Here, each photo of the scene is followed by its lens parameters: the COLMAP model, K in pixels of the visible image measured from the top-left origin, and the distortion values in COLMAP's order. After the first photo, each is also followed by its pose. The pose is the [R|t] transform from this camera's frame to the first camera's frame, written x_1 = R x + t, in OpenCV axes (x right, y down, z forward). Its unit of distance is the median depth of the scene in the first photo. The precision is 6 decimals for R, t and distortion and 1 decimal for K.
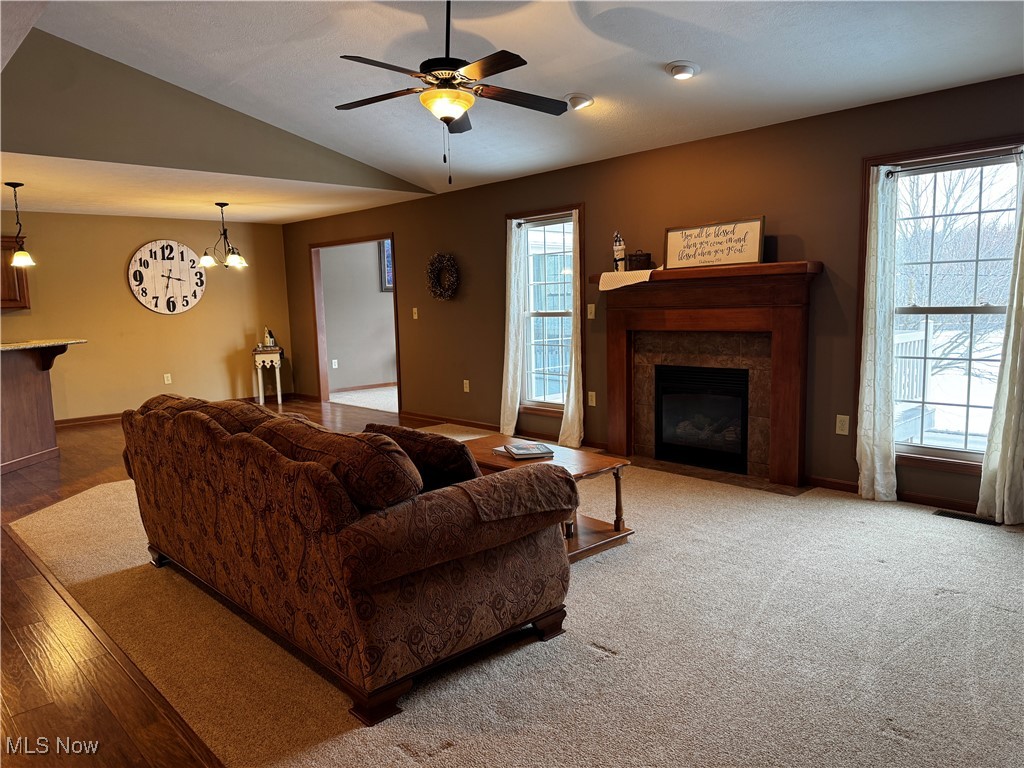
lens RADIAL K [[707.4, 0, 504.8], [0, 707.4, 390.4], [0, 0, 1]] dist [0.030372, -0.006497]
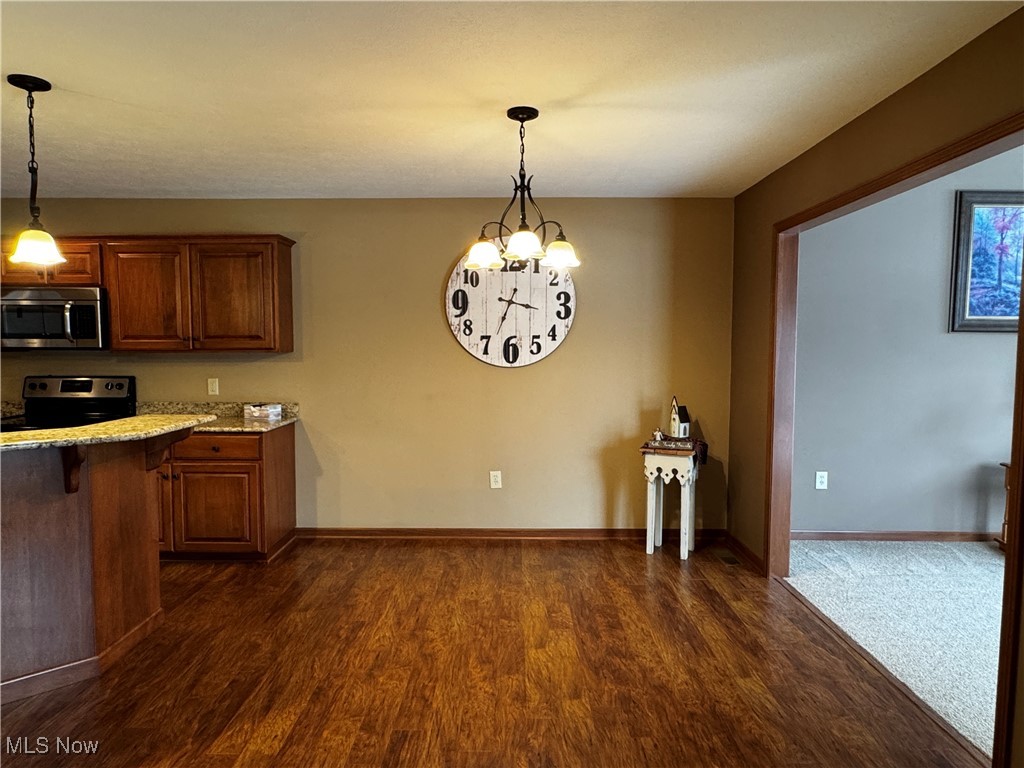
lens RADIAL K [[644.3, 0, 511.5], [0, 644.3, 385.9], [0, 0, 1]] dist [-0.014529, -0.003461]
pose [[0.734979, 0.073550, -0.674090, -0.121739], [-0.109658, 0.993907, -0.011117, -0.085588], [0.669165, 0.082090, 0.738566, 0.617177]]
